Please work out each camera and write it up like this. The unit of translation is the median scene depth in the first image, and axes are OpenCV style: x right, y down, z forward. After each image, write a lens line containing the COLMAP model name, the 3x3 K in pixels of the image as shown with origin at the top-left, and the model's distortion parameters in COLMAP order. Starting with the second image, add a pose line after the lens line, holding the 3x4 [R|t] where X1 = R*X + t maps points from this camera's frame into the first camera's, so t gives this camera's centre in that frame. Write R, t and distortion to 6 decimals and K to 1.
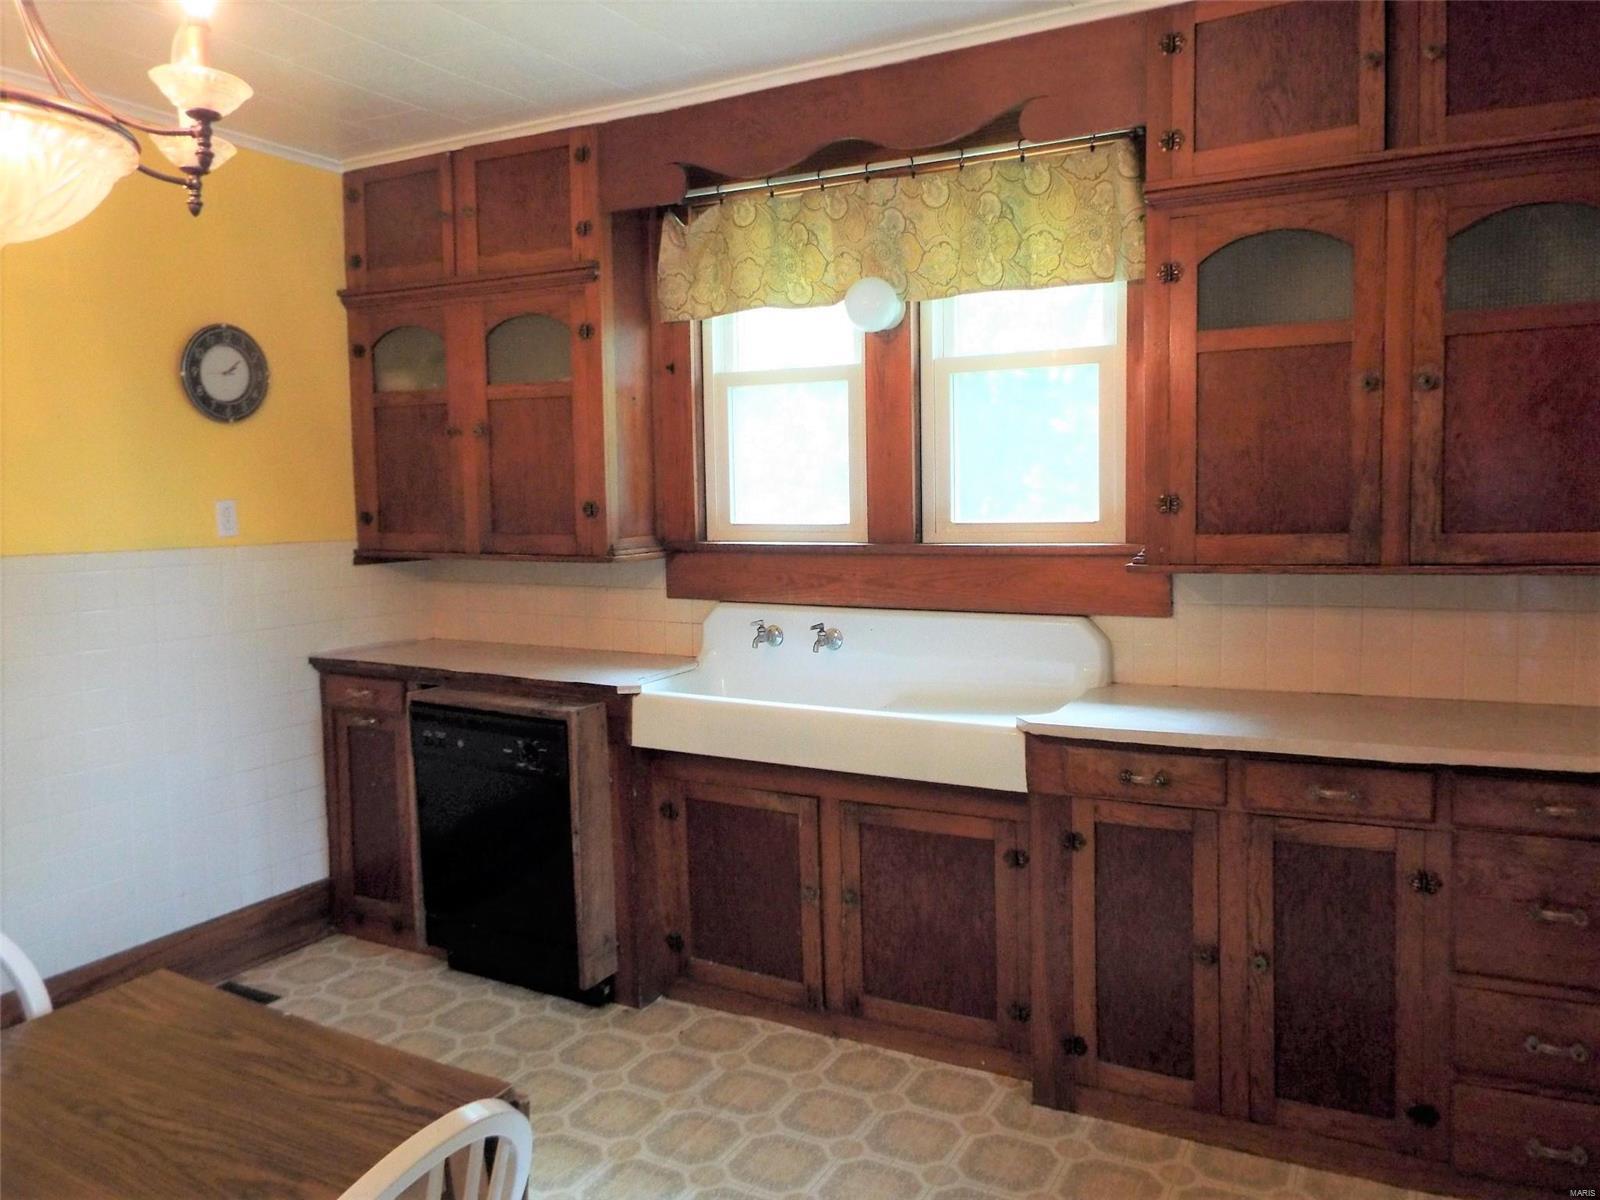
lens RADIAL K [[1143.3, 0, 800.3], [0, 1143.3, 553.7], [0, 0, 1]] dist [-0.008393, -0.002471]
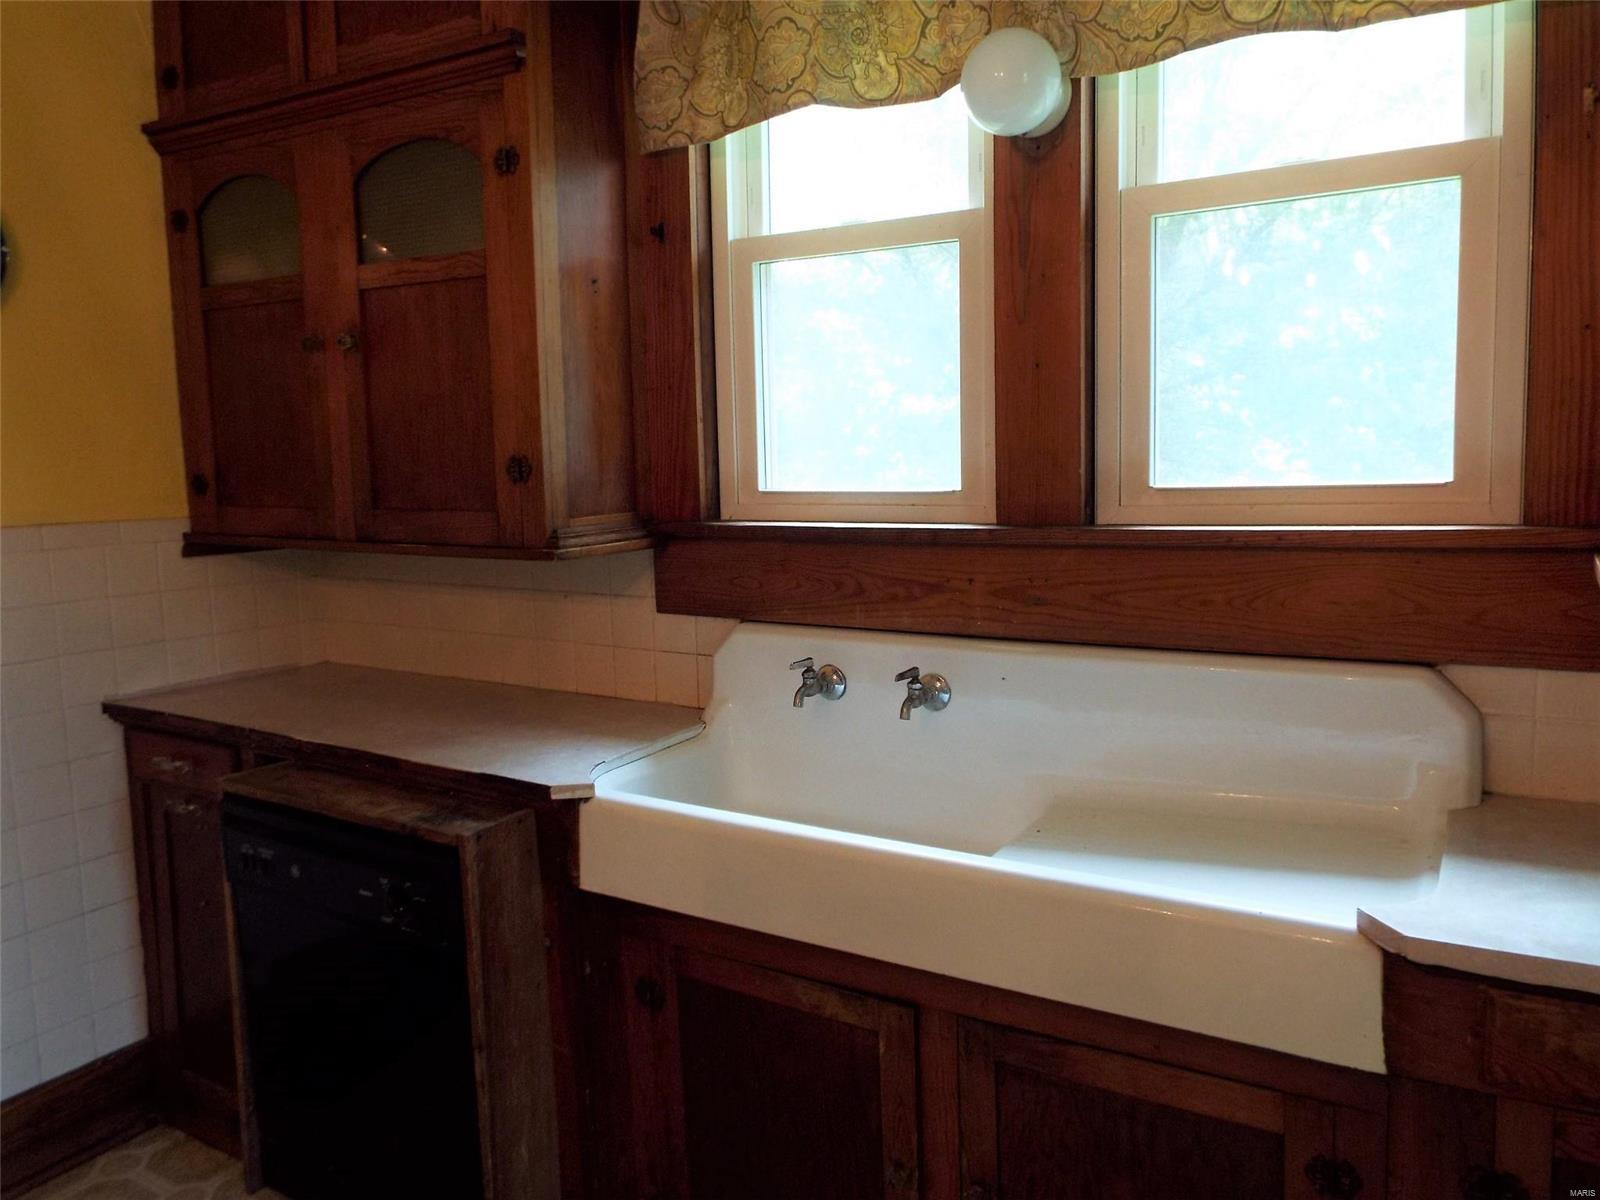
lens RADIAL K [[1194.4, 0, 799.6], [0, 1194.4, 579.1], [0, 0, 1]] dist [-0.018139, 0.088189]
pose [[0.998933, -0.001756, -0.046156, -0.011145], [0.004102, 0.998701, 0.050790, -0.012496], [0.046007, -0.050926, 0.997642, 0.394540]]
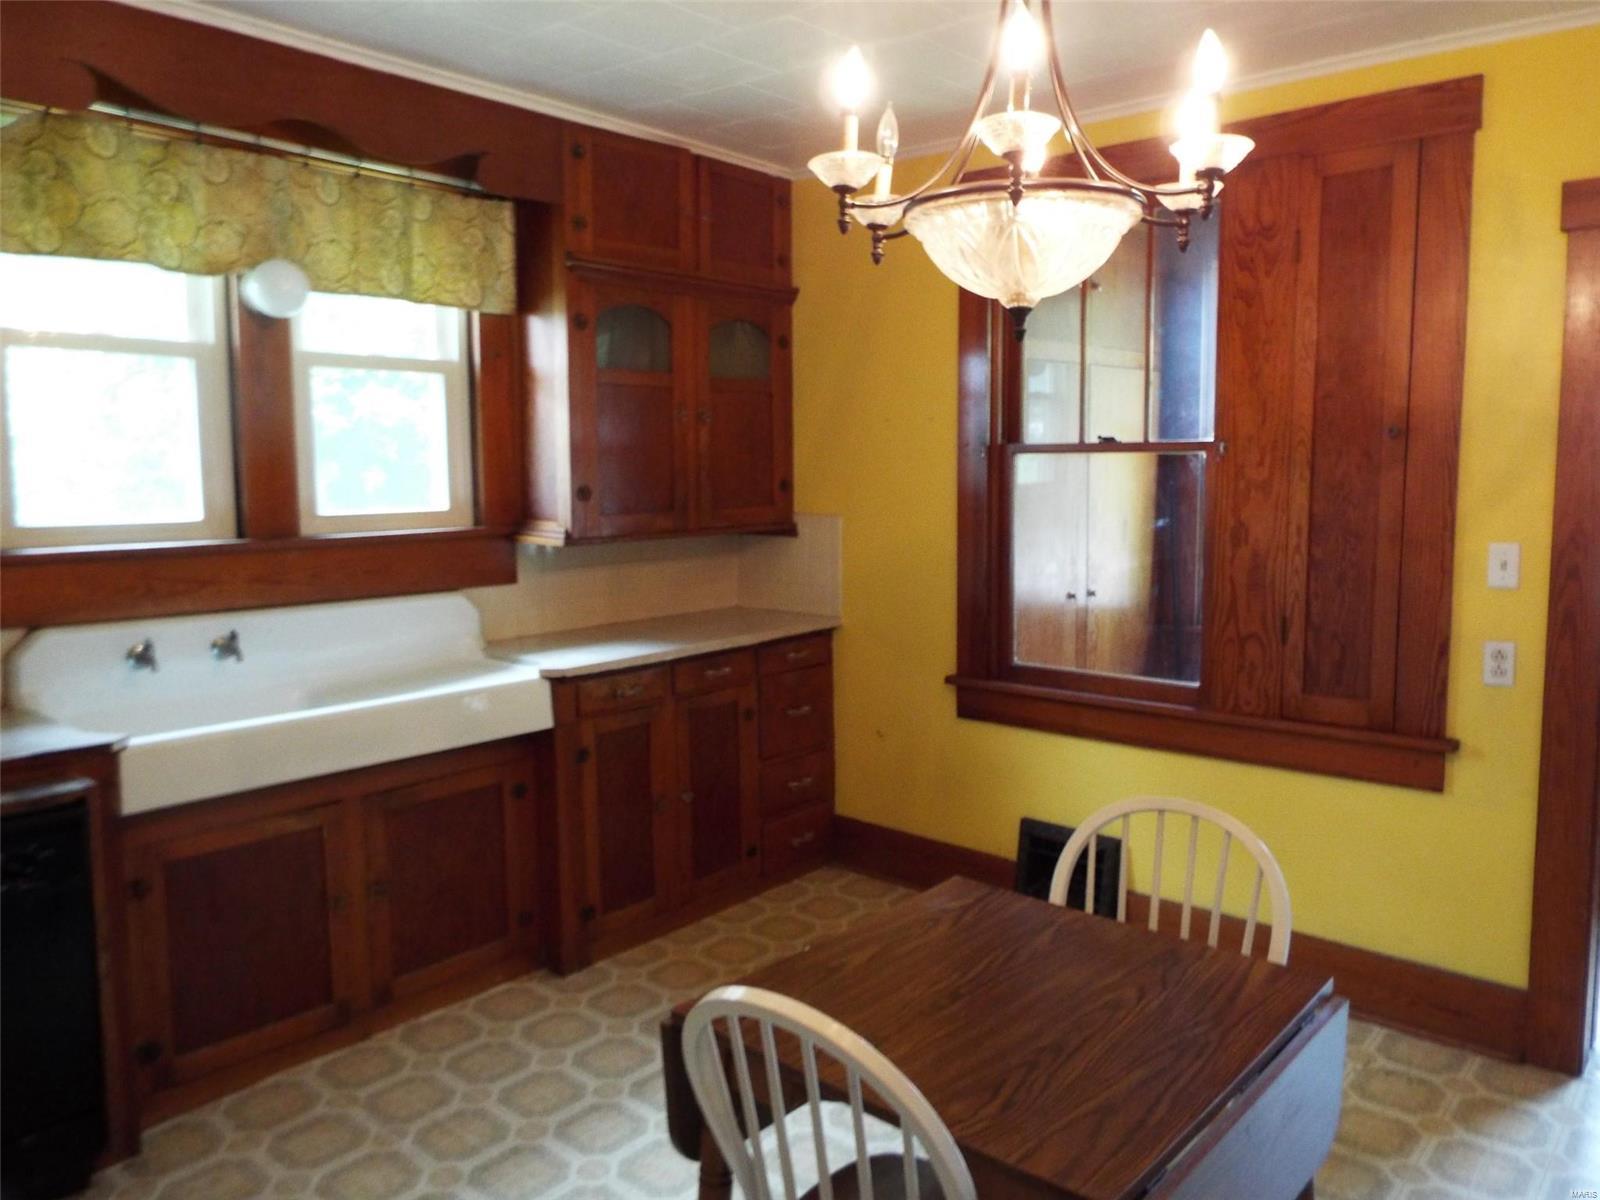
lens RADIAL K [[1174.4, 0, 799.7], [0, 1174.4, 522.2], [0, 0, 1]] dist [-0.044566, 0.084030]
pose [[0.226197, -0.034050, 0.973486, -0.744539], [0.049005, 0.998521, 0.023539, -0.023125], [-0.972848, 0.042381, 0.227531, 0.340835]]
